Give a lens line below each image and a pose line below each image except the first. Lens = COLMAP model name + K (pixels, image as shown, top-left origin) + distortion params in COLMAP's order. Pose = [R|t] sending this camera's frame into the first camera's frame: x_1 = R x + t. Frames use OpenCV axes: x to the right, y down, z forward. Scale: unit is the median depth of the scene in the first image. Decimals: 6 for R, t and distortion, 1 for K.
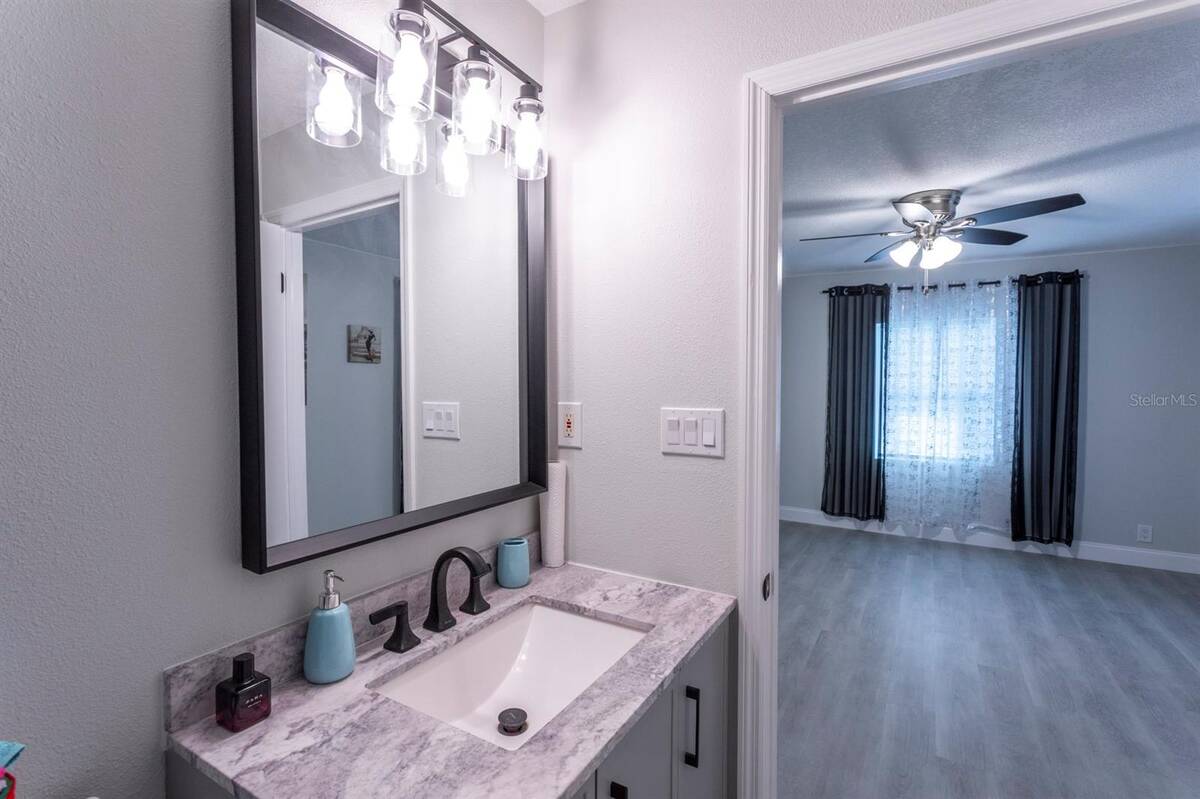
lens RADIAL K [[561.7, 0, 591.7], [0, 561.7, 393.1], [0, 0, 1]] dist [-0.000055, 0.001646]
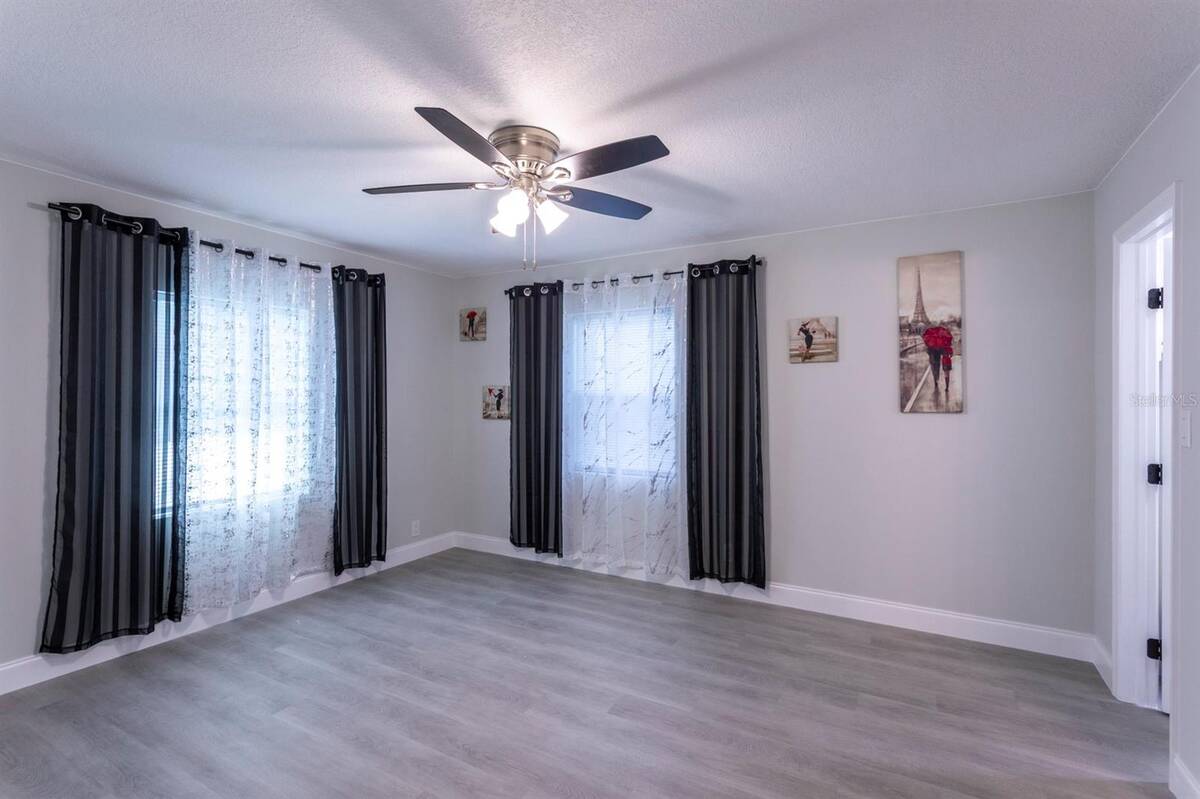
lens RADIAL K [[561.7, 0, 591.7], [0, 561.7, 393.1], [0, 0, 1]] dist [-0.000055, 0.001646]
pose [[-0.022387, -0.000728, 0.999749, -0.103813], [0.022433, 0.999748, 0.001231, -0.006311], [-0.999498, 0.022455, -0.022365, 0.610697]]
